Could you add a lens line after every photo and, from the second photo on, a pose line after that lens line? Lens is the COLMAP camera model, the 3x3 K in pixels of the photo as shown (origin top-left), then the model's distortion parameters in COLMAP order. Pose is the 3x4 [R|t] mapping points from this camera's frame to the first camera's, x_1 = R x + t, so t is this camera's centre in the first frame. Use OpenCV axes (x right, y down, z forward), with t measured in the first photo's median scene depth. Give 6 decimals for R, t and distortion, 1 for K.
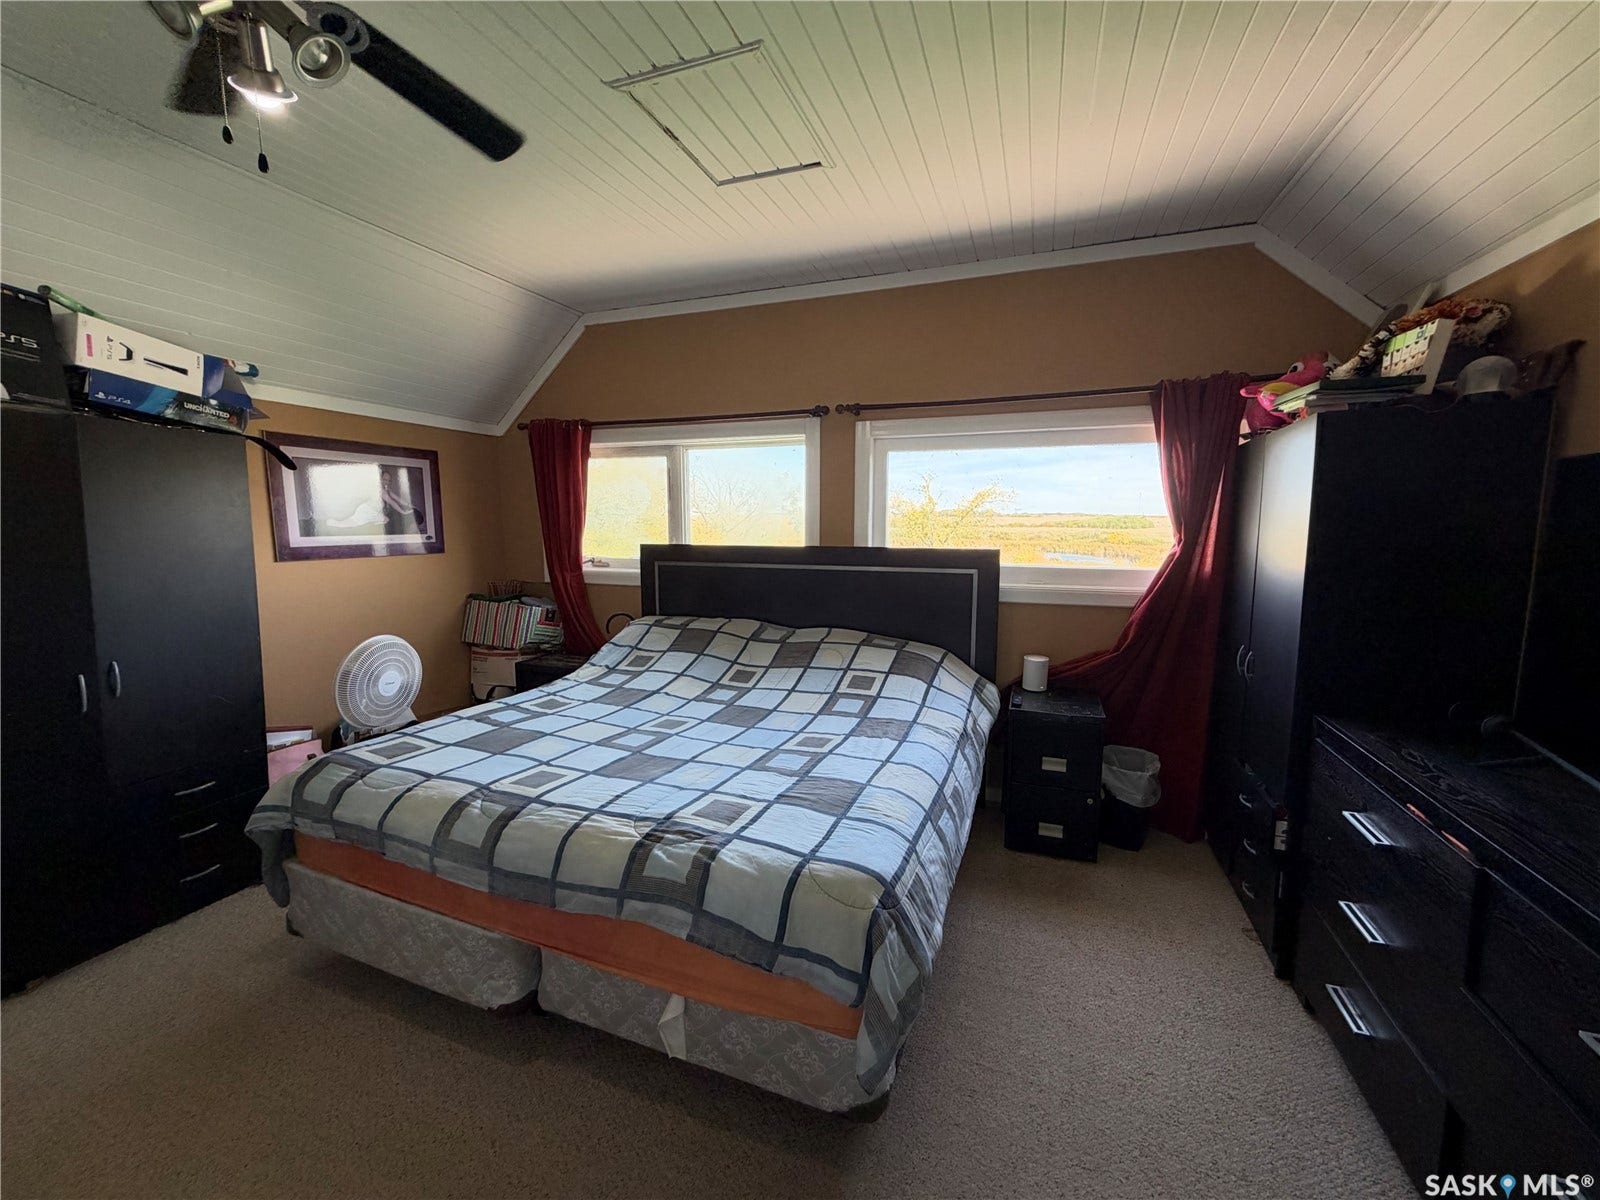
lens RADIAL K [[639.3, 0, 797.0], [0, 639.3, 600.0], [0, 0, 1]] dist [0.002492, 0.000152]
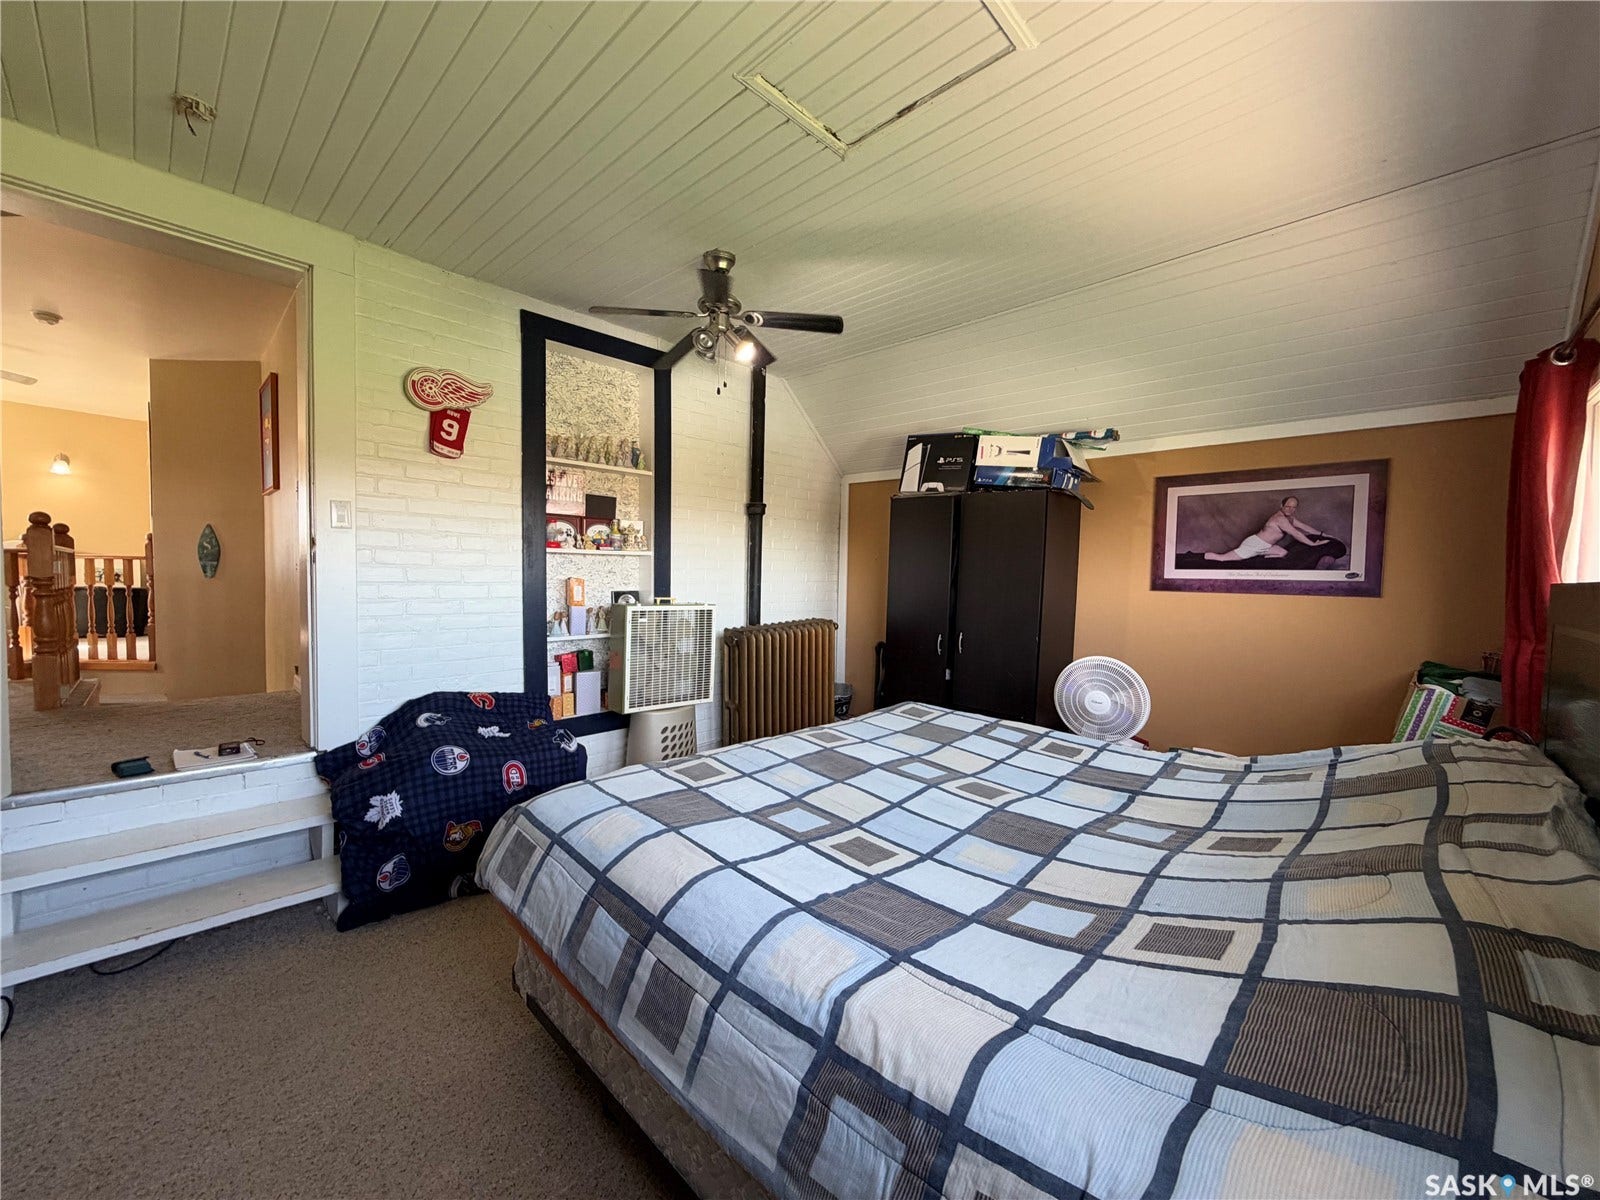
lens RADIAL K [[639.3, 0, 797.0], [0, 639.3, 600.0], [0, 0, 1]] dist [0.002492, 0.000152]
pose [[-0.394568, 0.025276, -0.918519, 0.631837], [-0.136144, 0.986980, 0.085643, -0.071372], [0.908725, 0.158843, -0.385990, 1.136228]]
